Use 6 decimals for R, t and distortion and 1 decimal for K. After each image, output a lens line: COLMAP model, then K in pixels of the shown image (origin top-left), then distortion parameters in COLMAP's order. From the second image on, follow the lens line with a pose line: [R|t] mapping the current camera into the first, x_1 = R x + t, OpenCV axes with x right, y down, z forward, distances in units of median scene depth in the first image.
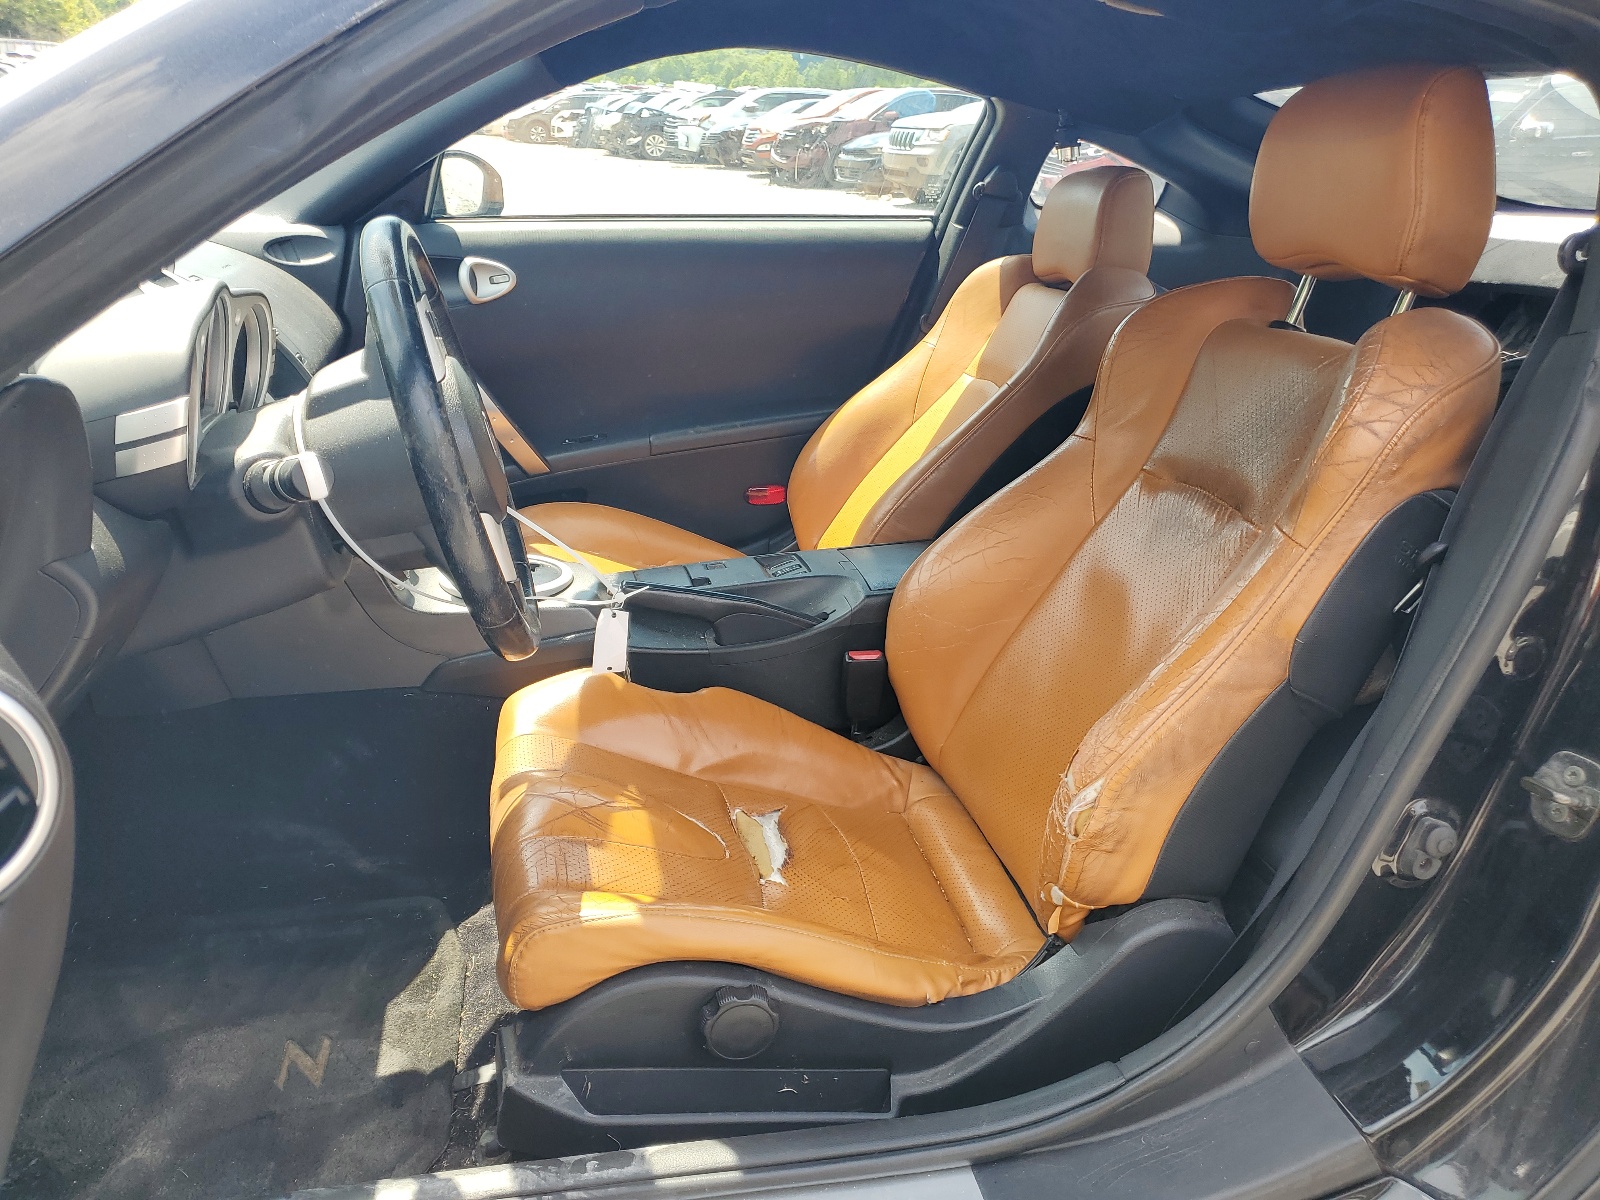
lens RADIAL K [[1264.9, 0, 820.2], [0, 1264.9, 603.1], [0, 0, 1]] dist [-0.004420, 0.053883]
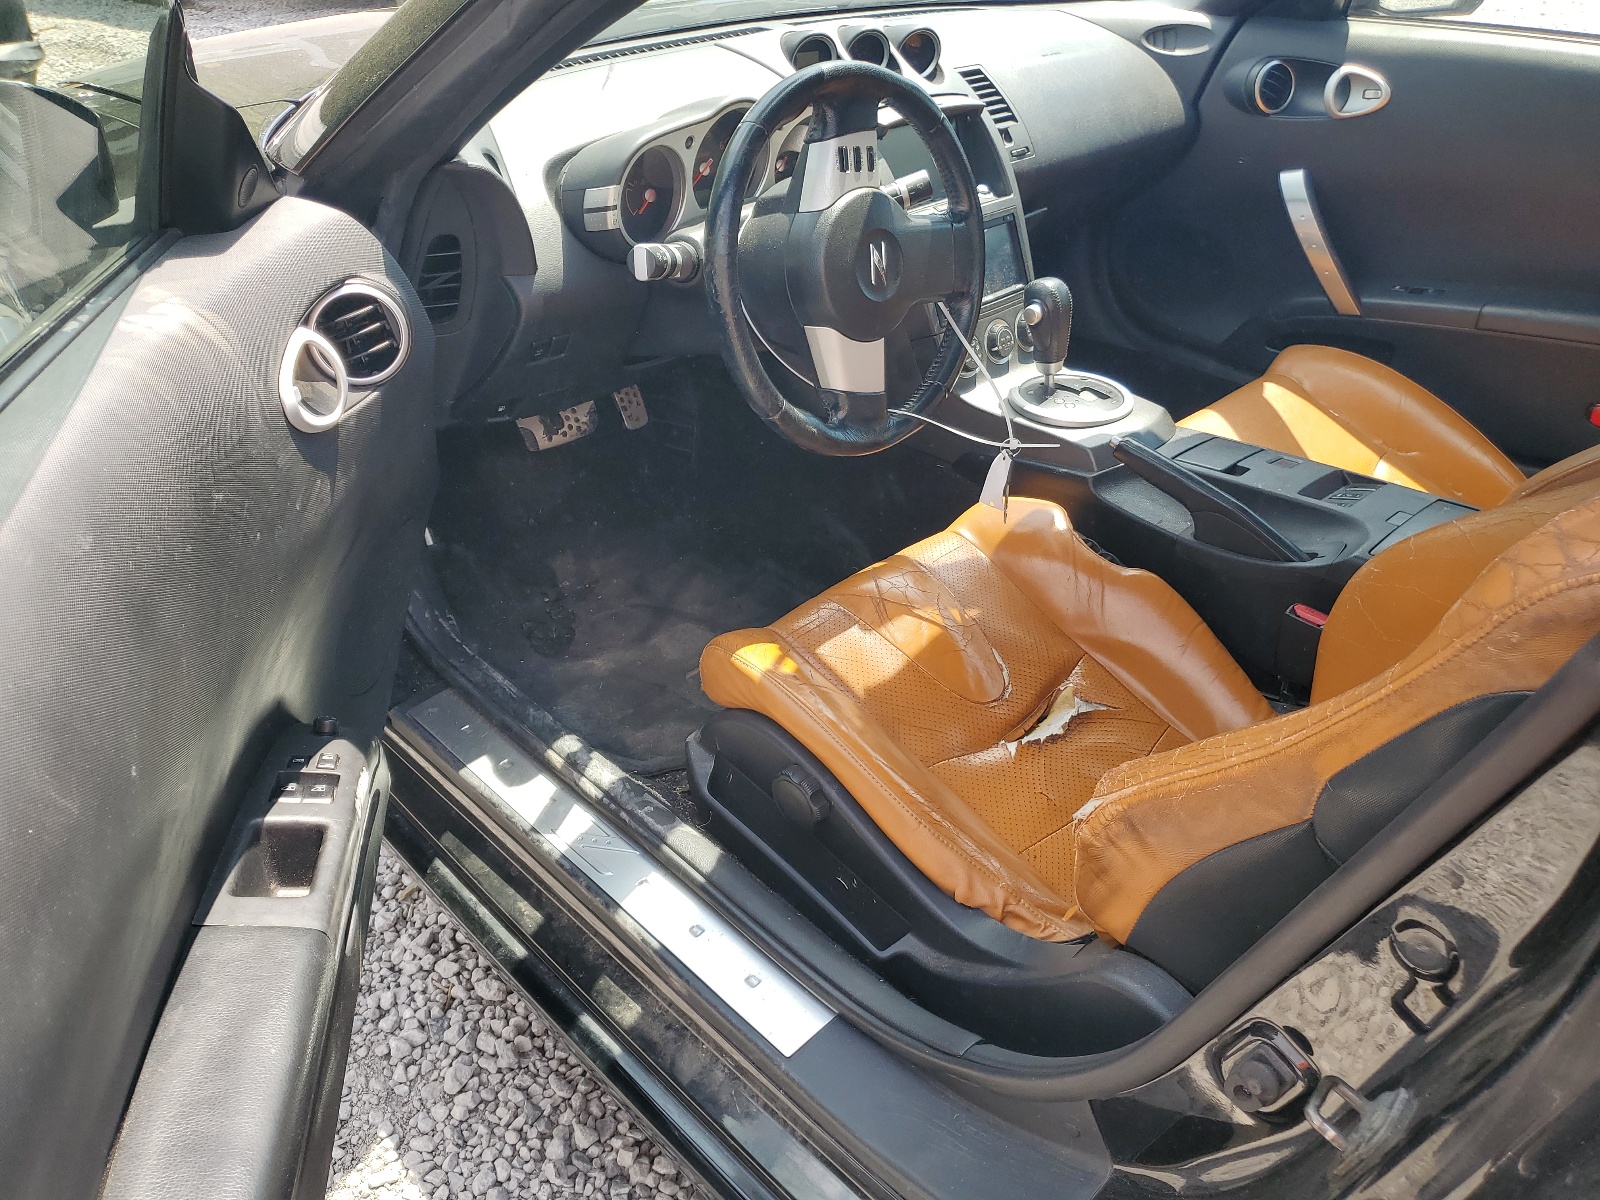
lens RADIAL K [[1264.9, 0, 820.2], [0, 1264.9, 603.1], [0, 0, 1]] dist [-0.004420, 0.053883]
pose [[0.509653, 0.438367, -0.740330, 0.508206], [-0.274248, 0.898355, 0.343142, -0.173703], [0.815501, 0.028151, 0.578070, 0.204230]]
